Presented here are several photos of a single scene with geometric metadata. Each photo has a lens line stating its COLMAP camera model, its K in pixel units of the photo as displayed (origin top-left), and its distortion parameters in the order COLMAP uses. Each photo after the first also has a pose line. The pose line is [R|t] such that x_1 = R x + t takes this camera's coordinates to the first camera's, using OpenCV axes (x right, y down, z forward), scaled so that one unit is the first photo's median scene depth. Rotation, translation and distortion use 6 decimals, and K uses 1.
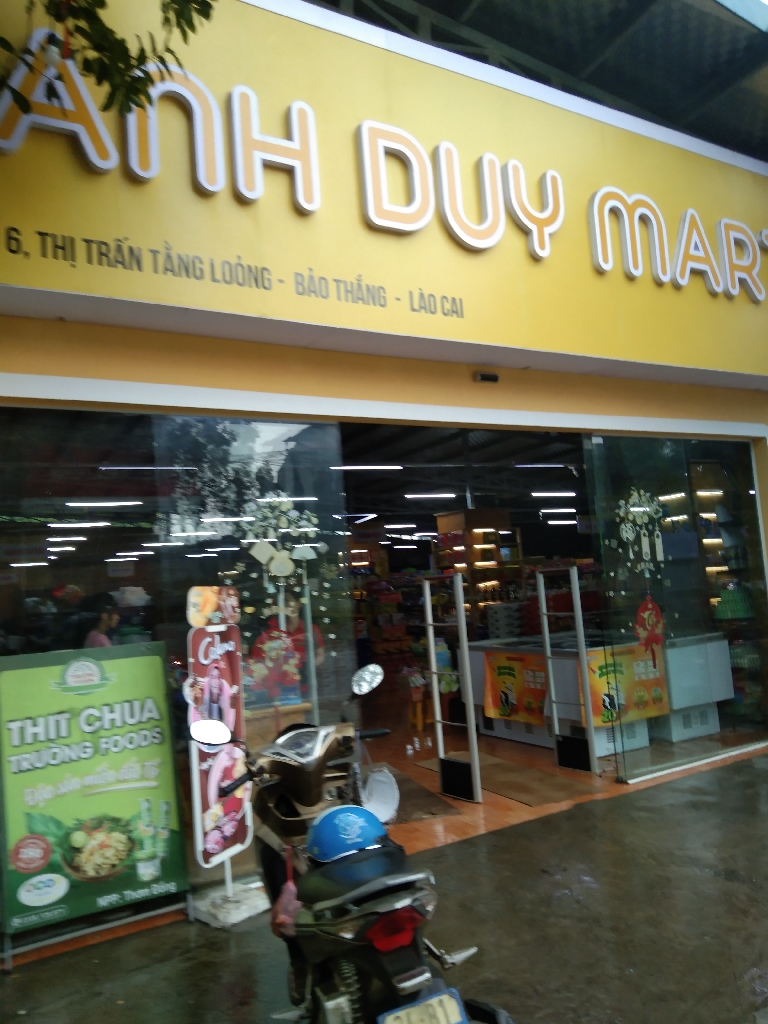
lens RADIAL K [[848.6, 0, 370.2], [0, 848.6, 526.2], [0, 0, 1]] dist [0.094739, -0.216200]
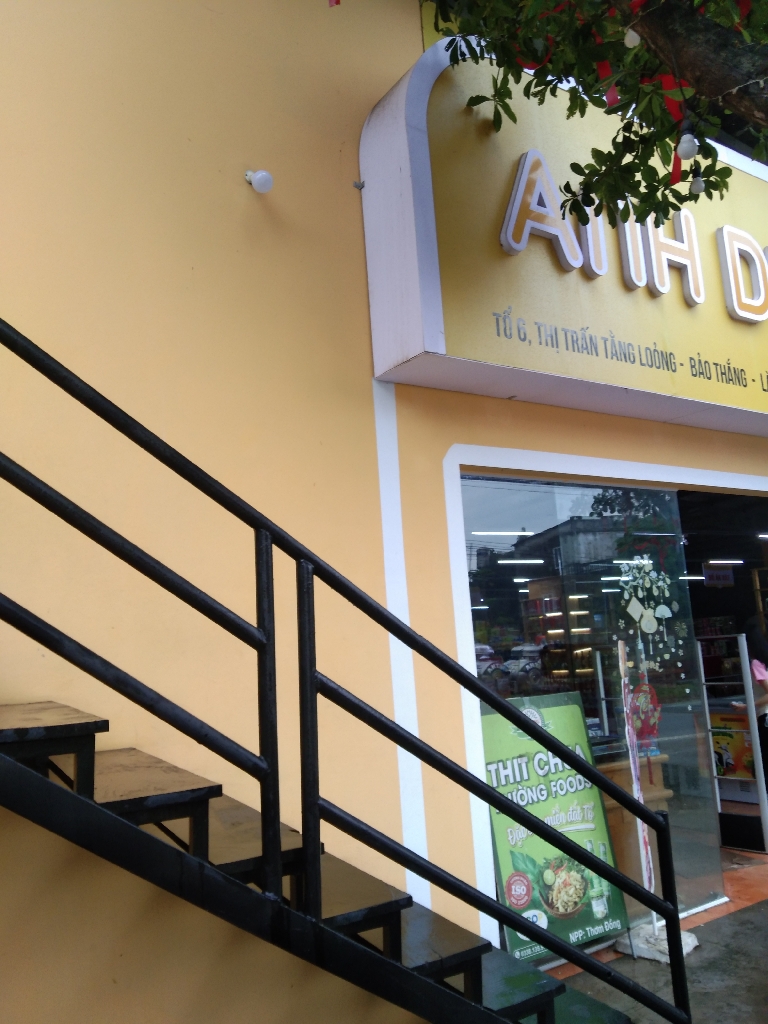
lens RADIAL K [[848.6, 0, 370.2], [0, 848.6, 526.2], [0, 0, 1]] dist [0.094739, -0.216200]
pose [[0.999720, 0.008274, 0.022164, -0.554598], [-0.006476, 0.996776, -0.079974, 0.015257], [-0.022754, 0.079808, 0.996551, -0.088616]]
